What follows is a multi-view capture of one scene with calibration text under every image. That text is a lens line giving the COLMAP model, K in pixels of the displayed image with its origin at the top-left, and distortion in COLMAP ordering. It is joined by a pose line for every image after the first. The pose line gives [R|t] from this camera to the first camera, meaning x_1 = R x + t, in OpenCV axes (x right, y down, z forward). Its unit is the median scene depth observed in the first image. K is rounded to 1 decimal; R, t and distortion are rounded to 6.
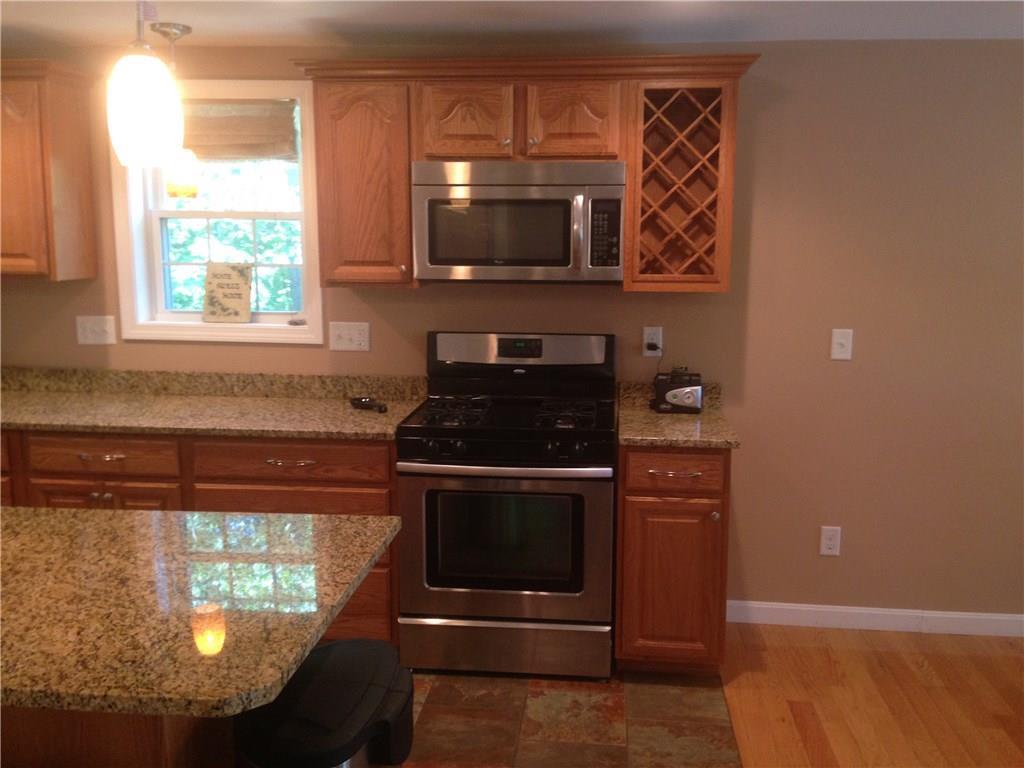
lens RADIAL K [[948.8, 0, 512.0], [0, 948.8, 384.0], [0, 0, 1]] dist [0.142652, 0.002562]
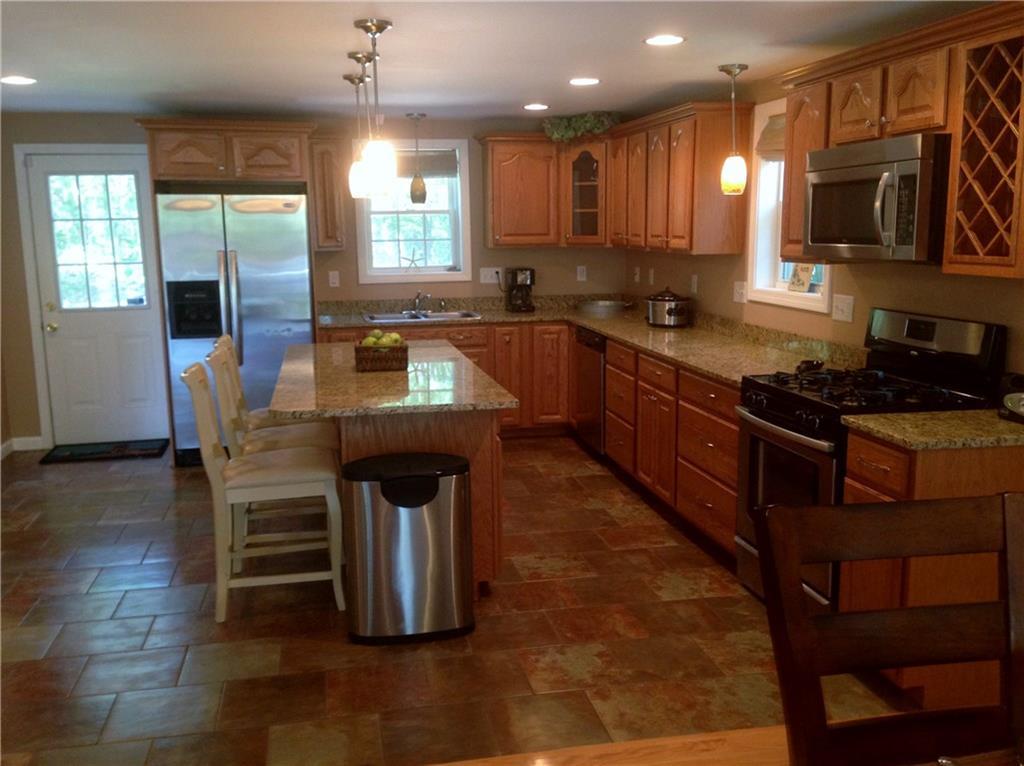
lens RADIAL K [[1045.7, 0, 512.0], [0, 1045.7, 383.0], [0, 0, 1]] dist [0.164241, 0.000759]
pose [[0.282177, 0.138539, -0.949307, 1.024616], [-0.141464, 0.984710, 0.101656, -0.040450], [0.948875, 0.105608, 0.297461, 0.317189]]
